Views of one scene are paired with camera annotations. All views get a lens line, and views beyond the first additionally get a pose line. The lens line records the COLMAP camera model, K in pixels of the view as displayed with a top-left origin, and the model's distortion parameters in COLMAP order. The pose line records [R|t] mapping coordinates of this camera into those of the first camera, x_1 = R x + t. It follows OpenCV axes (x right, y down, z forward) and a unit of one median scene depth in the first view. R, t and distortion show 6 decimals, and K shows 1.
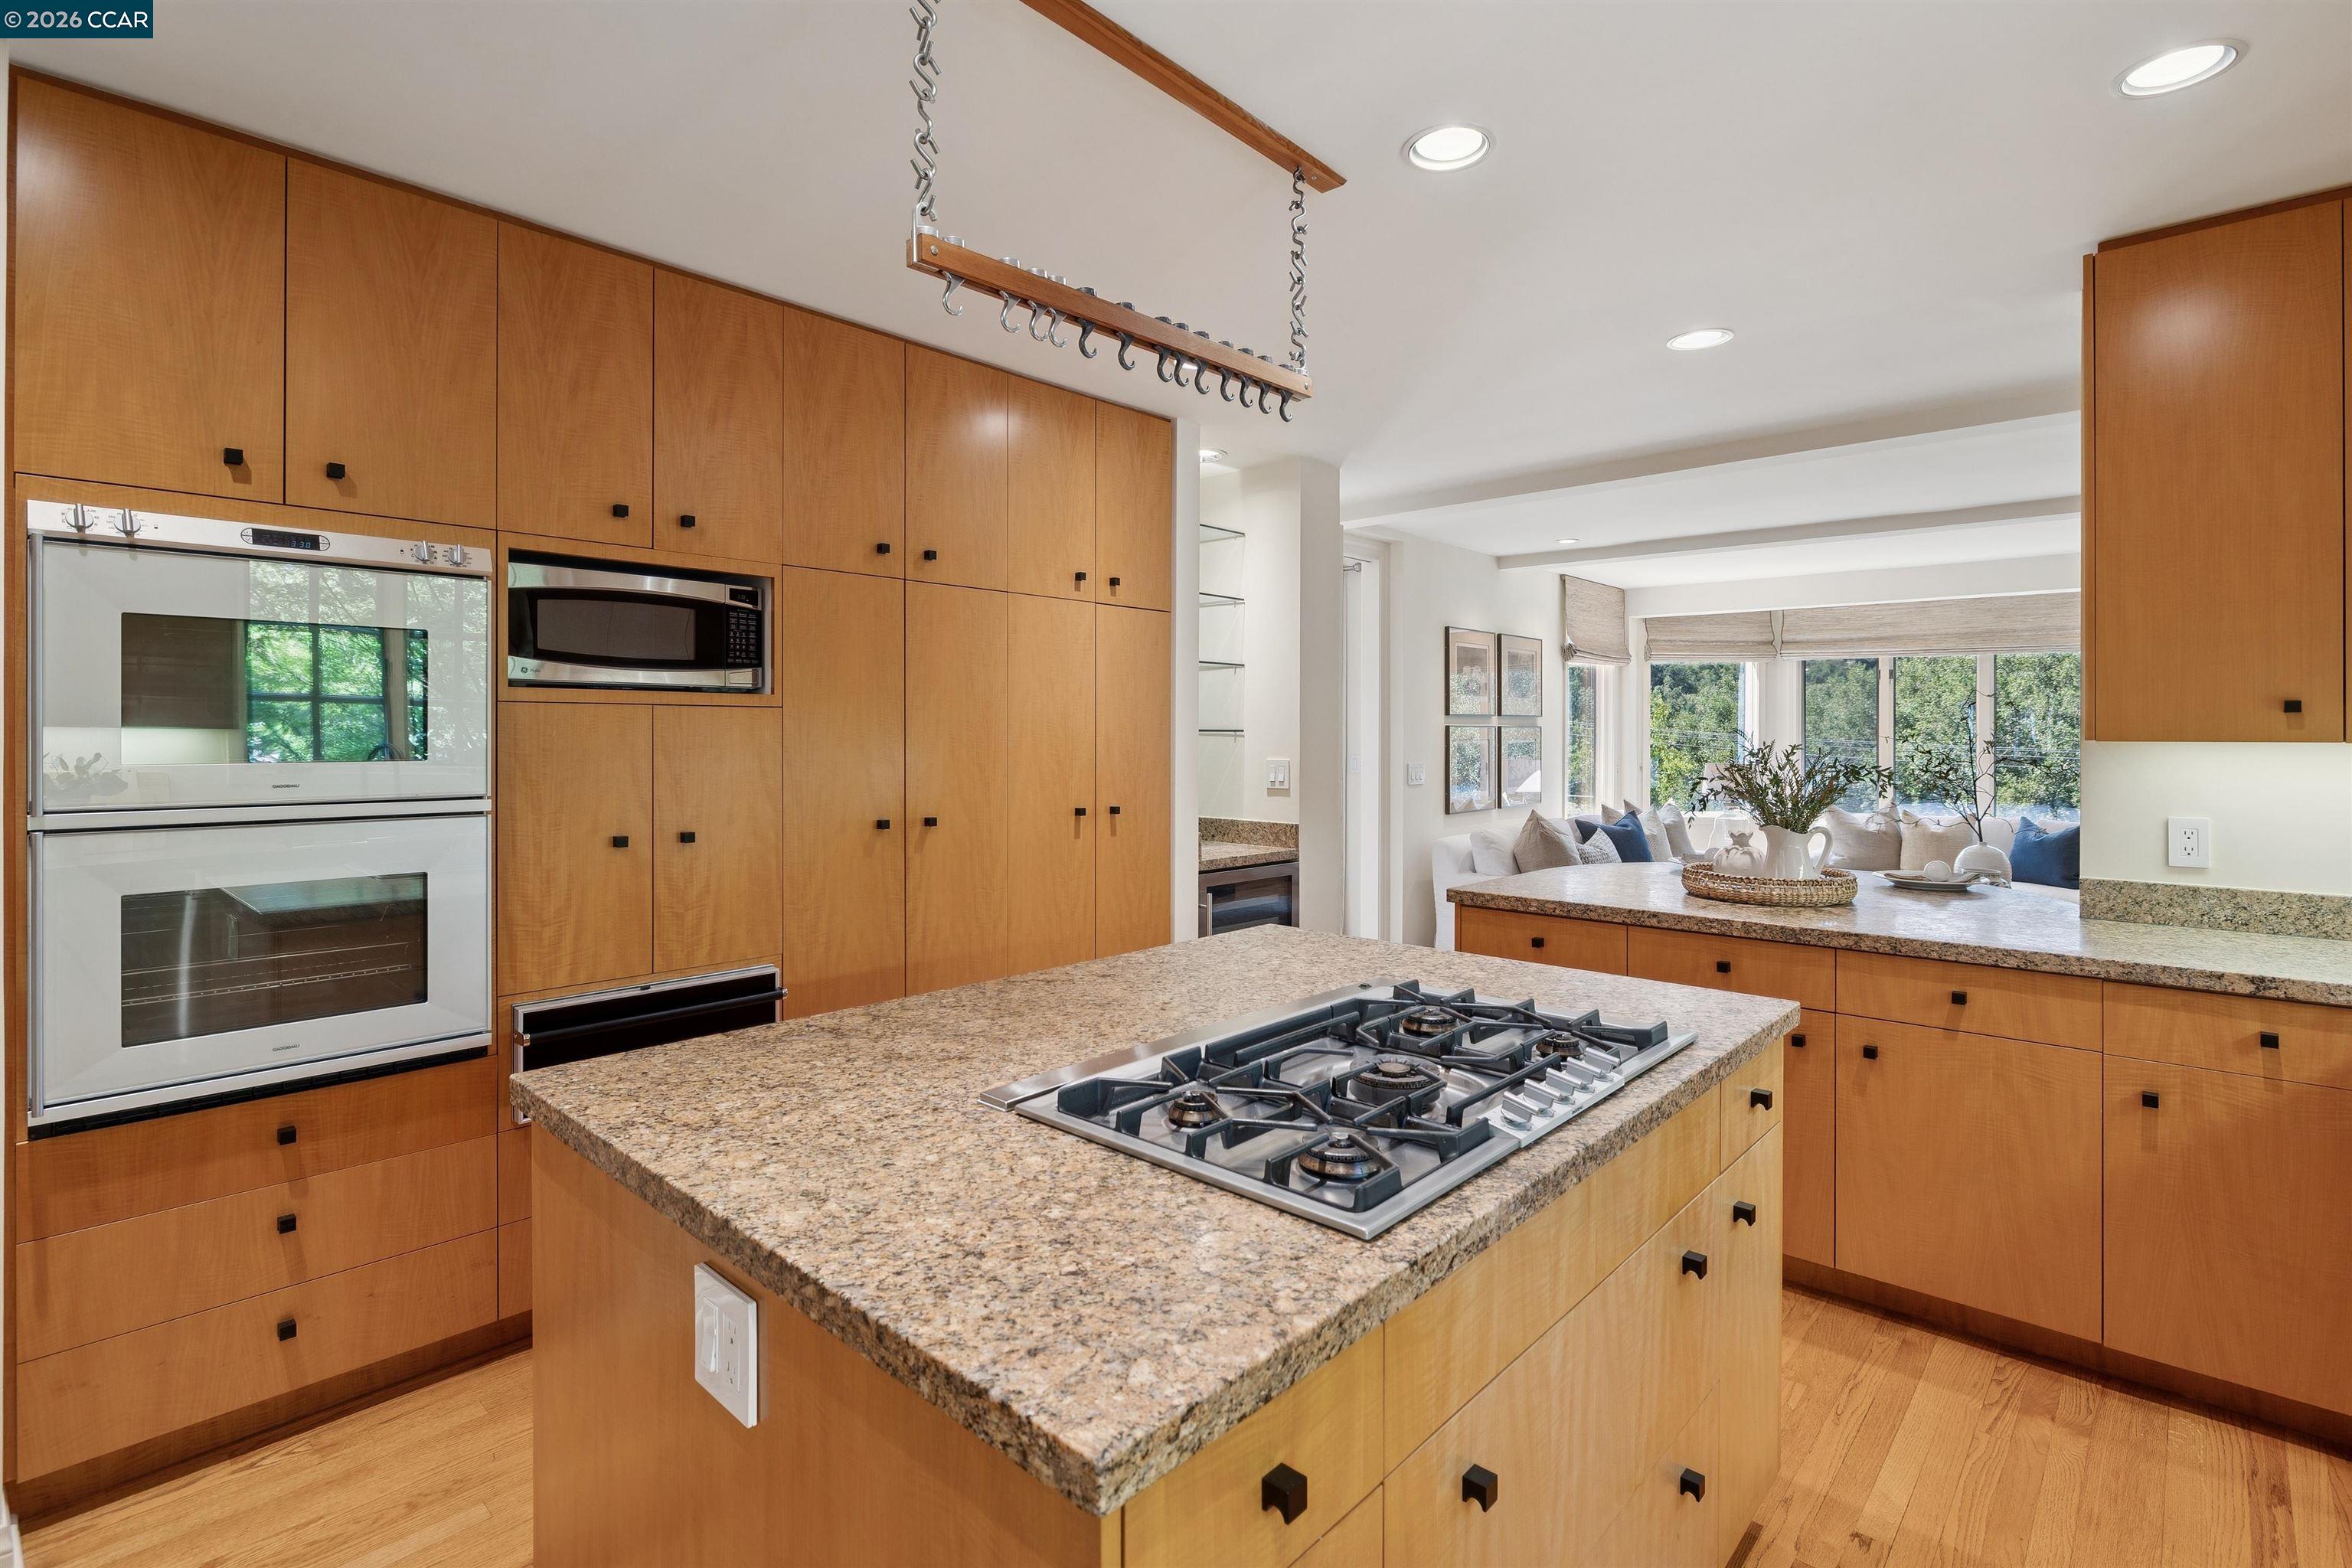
lens RADIAL K [[1098.1, 0, 1166.6], [0, 1098.1, 766.4], [0, 0, 1]] dist [-0.002278, -0.000205]
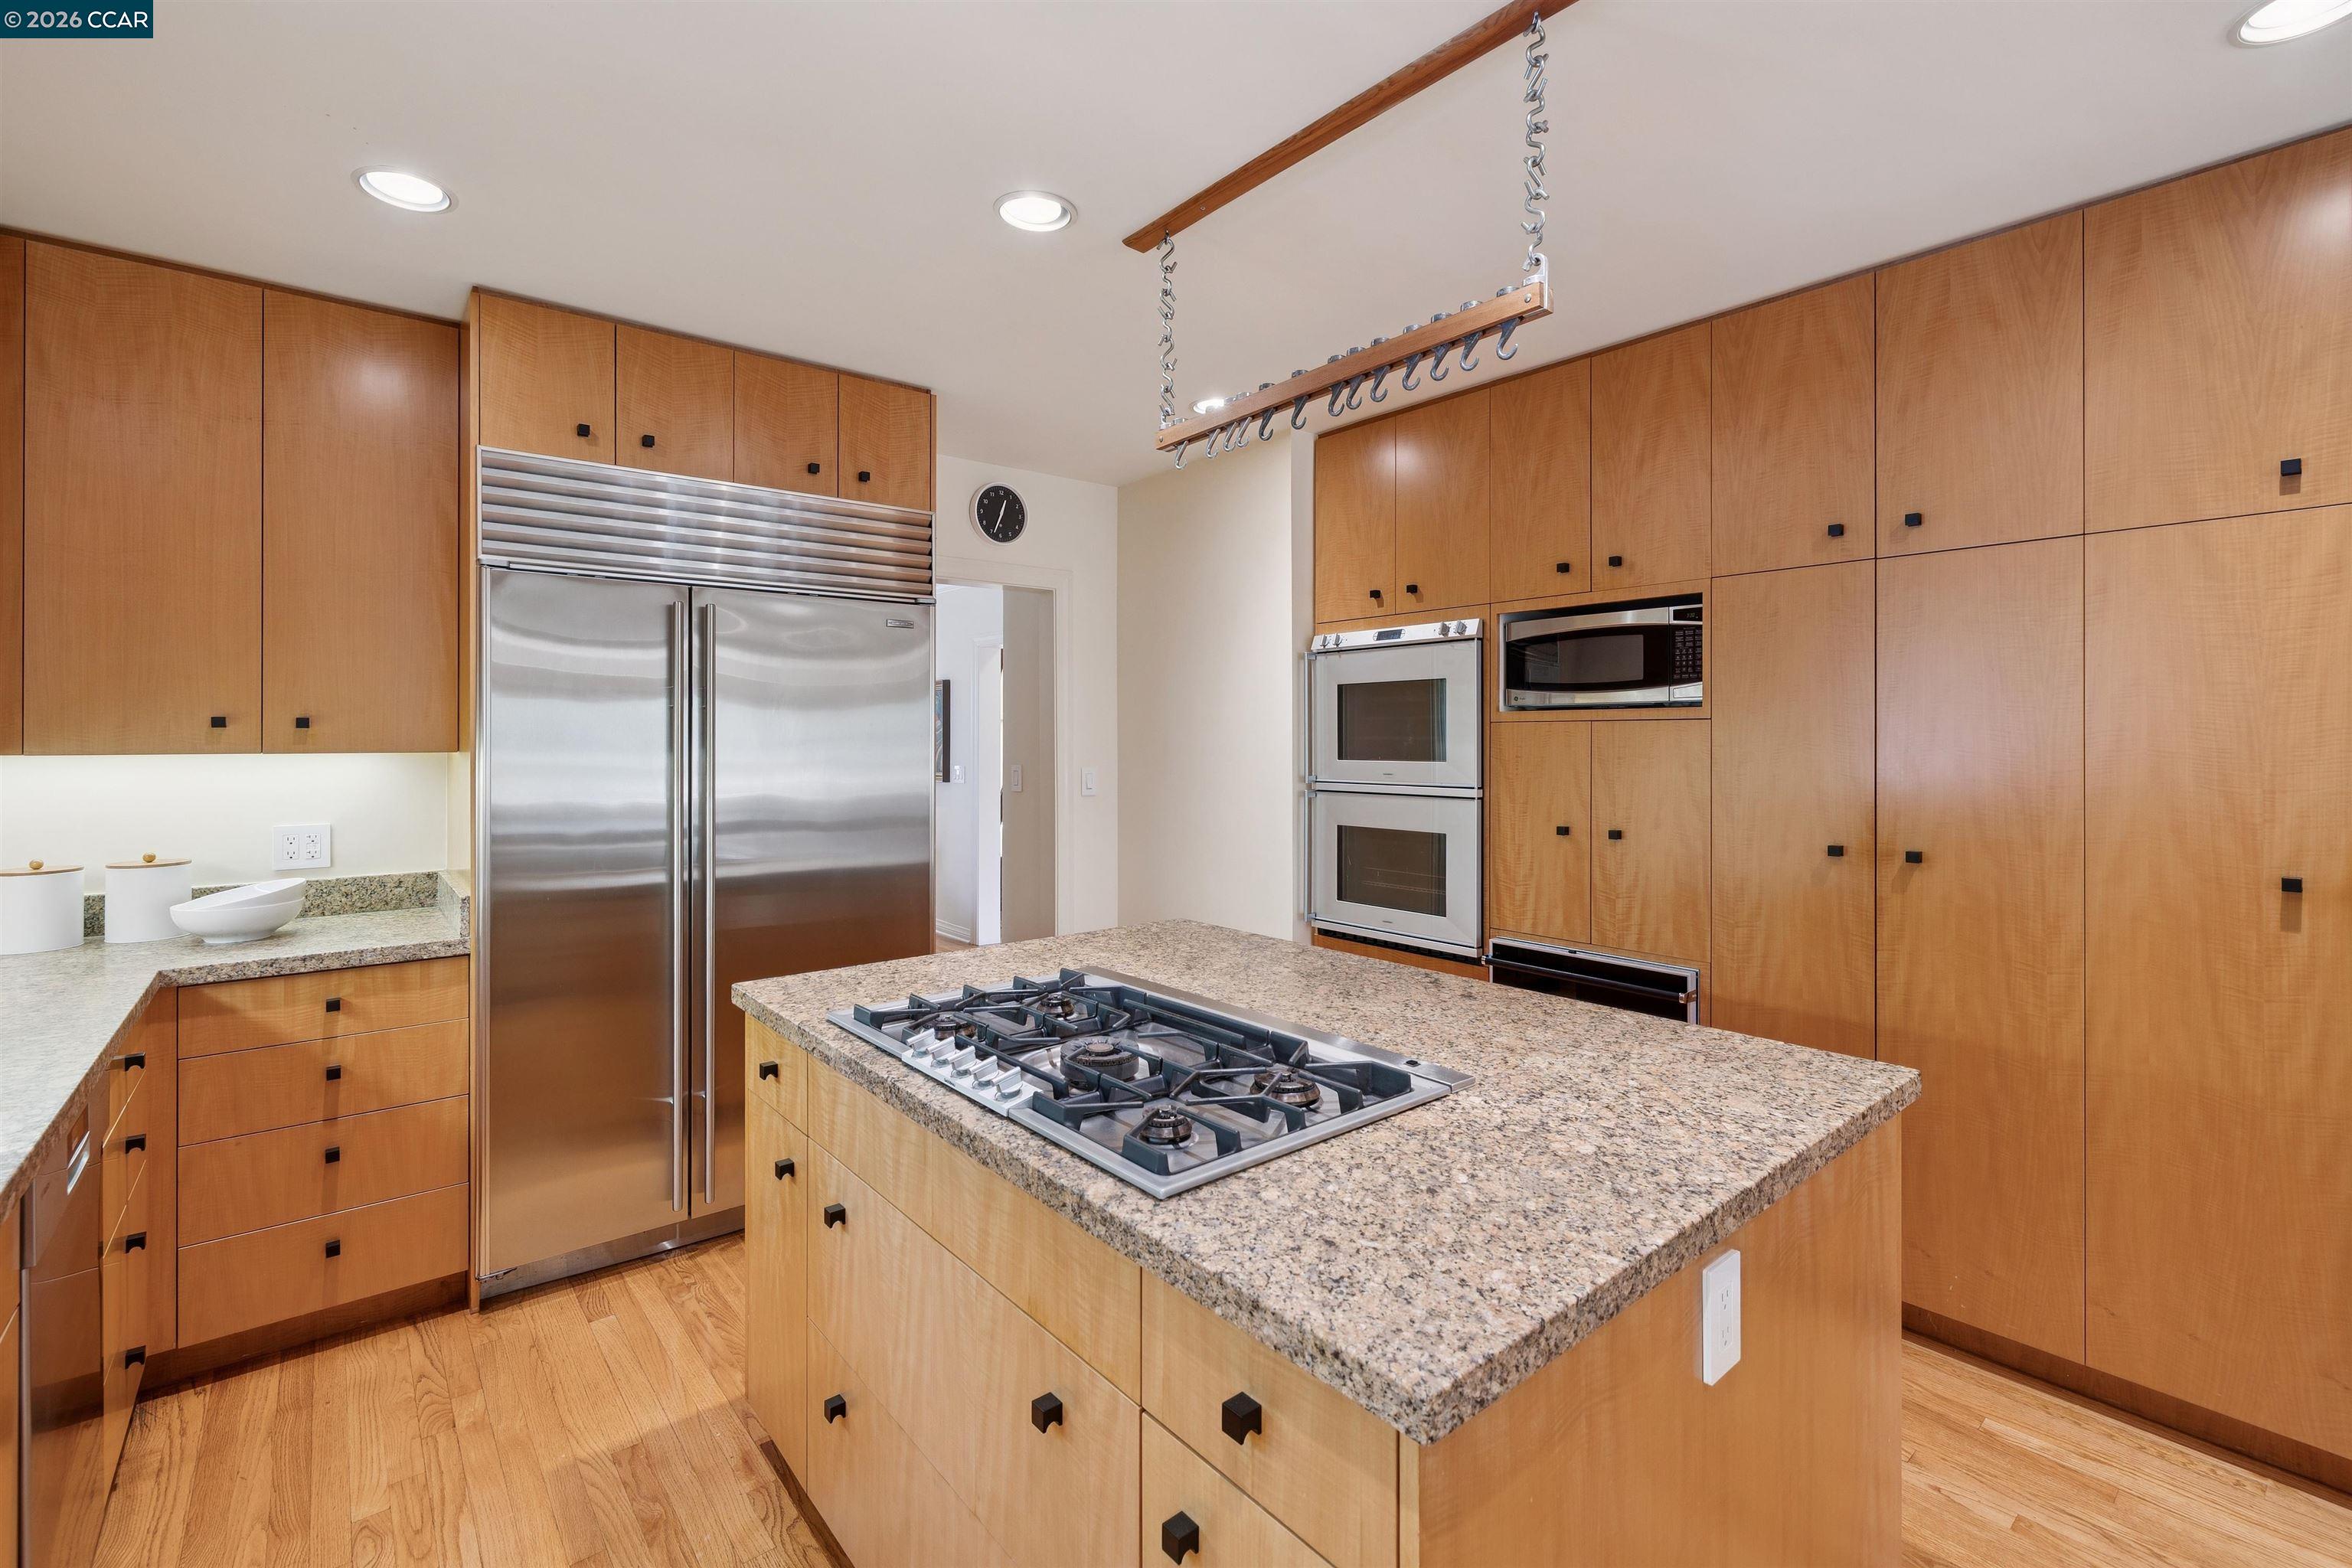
lens RADIAL K [[1000.5, 0, 1160.3], [0, 1000.5, 769.7], [0, 0, 1]] dist [0.013705, -0.000024]
pose [[-0.107657, 0.030338, -0.993725, 0.681358], [-0.026446, 0.999093, 0.033367, -0.026976], [0.993836, 0.029873, -0.106757, 0.650971]]
